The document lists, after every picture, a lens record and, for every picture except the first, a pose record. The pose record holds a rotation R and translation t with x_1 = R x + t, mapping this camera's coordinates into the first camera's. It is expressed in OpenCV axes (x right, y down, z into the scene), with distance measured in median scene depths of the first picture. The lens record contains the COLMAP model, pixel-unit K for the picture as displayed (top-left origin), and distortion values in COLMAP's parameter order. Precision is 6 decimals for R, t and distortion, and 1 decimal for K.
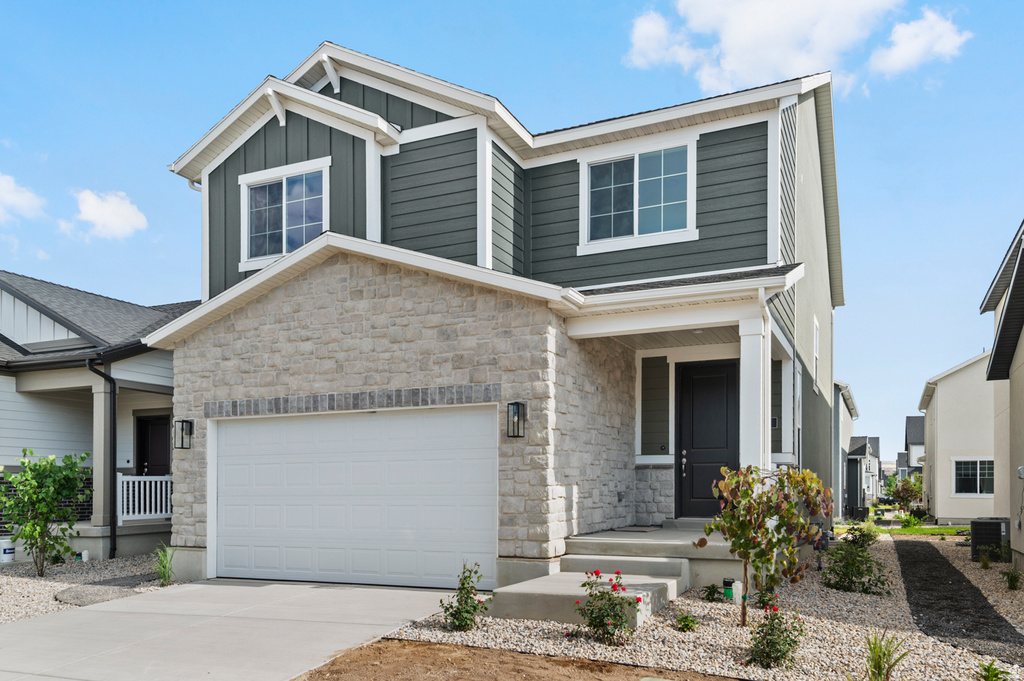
lens RADIAL K [[792.8, 0, 513.2], [0, 792.8, 392.6], [0, 0, 1]] dist [0.008767, 0.002614]
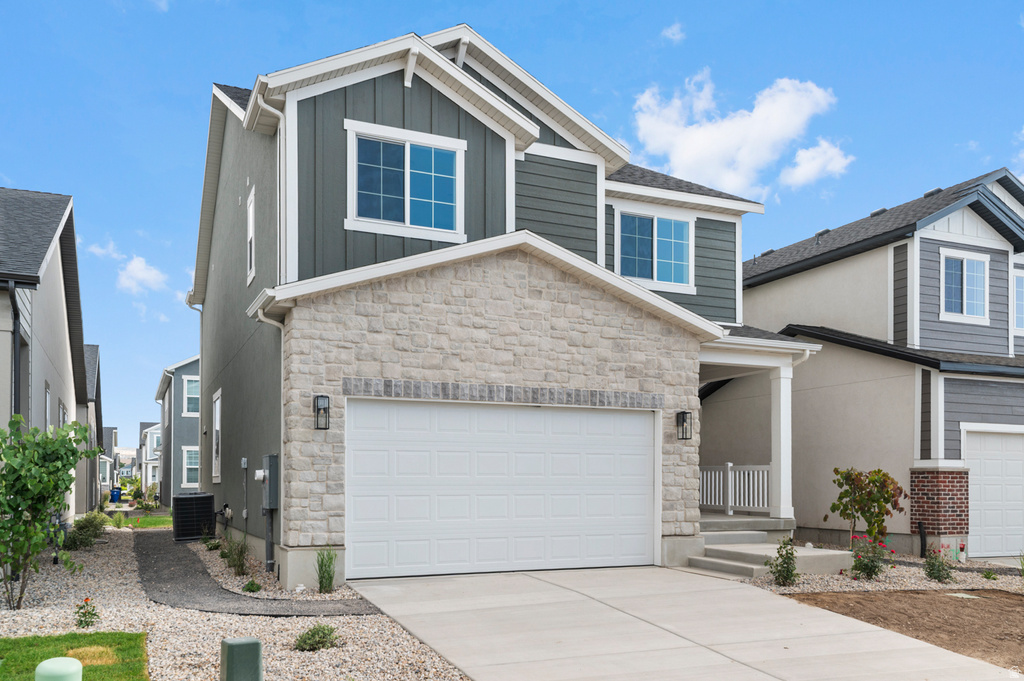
lens RADIAL K [[825.3, 0, 511.7], [0, 825.3, 355.2], [0, 0, 1]] dist [0.012628, 0.014156]
pose [[0.669265, 0.113076, 0.734369, -0.998004], [-0.101400, 0.993005, -0.060490, 0.026384], [-0.736072, -0.033981, 0.676050, 0.275527]]
